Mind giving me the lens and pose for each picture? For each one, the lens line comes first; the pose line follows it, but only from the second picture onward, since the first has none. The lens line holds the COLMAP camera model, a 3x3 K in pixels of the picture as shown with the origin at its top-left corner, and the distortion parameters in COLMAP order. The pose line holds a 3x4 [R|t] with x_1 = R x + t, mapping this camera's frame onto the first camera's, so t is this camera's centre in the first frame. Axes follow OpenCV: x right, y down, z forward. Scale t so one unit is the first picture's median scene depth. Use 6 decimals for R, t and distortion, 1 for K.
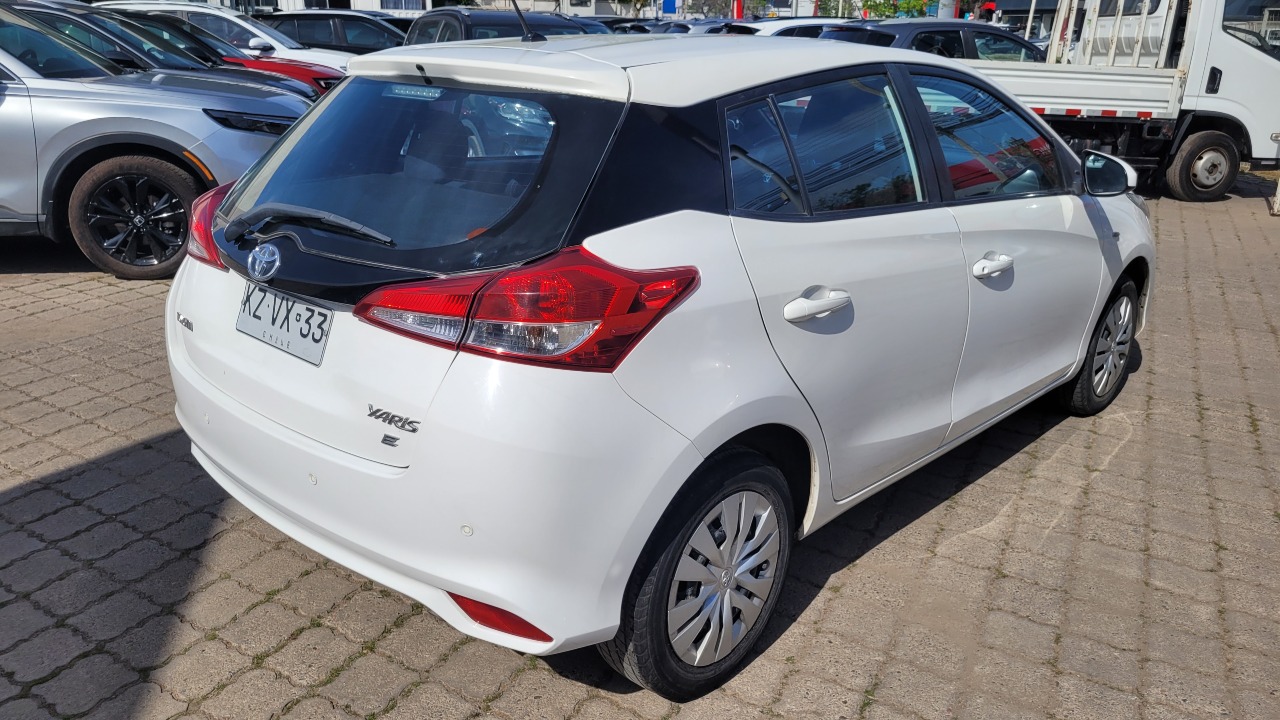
lens RADIAL K [[946.5, 0, 623.7], [0, 946.5, 348.9], [0, 0, 1]] dist [0.013786, 0.001022]
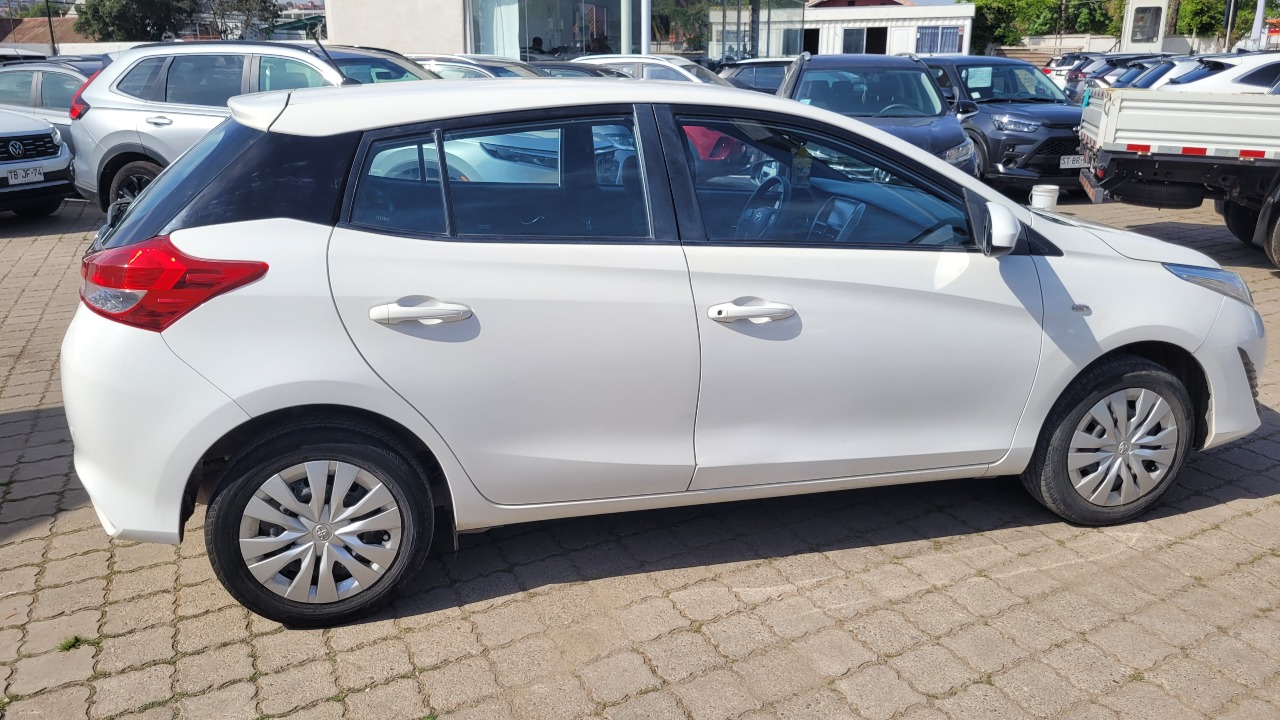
lens RADIAL K [[956.4, 0, 645.8], [0, 956.4, 364.0], [0, 0, 1]] dist [0.011378, -0.005340]
pose [[0.854455, 0.132124, -0.502444, 1.009479], [-0.147579, 0.989008, 0.009100, -0.035439], [0.498124, 0.066375, 0.864562, 0.154678]]
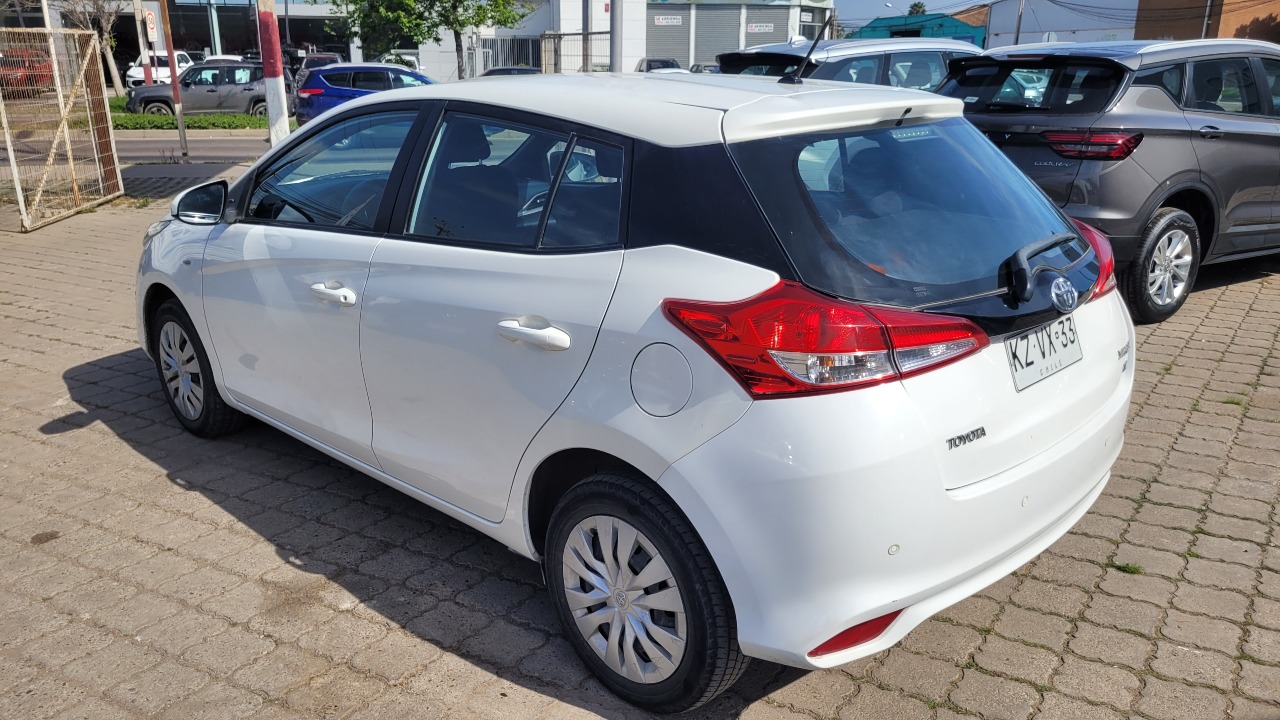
lens RADIAL K [[946.5, 0, 623.7], [0, 946.5, 348.9], [0, 0, 1]] dist [0.013786, 0.001022]
pose [[0.055394, -0.303600, 0.951188, -1.194554], [0.316652, 0.908816, 0.271635, -0.400362], [-0.946923, 0.286149, 0.146478, 1.107530]]
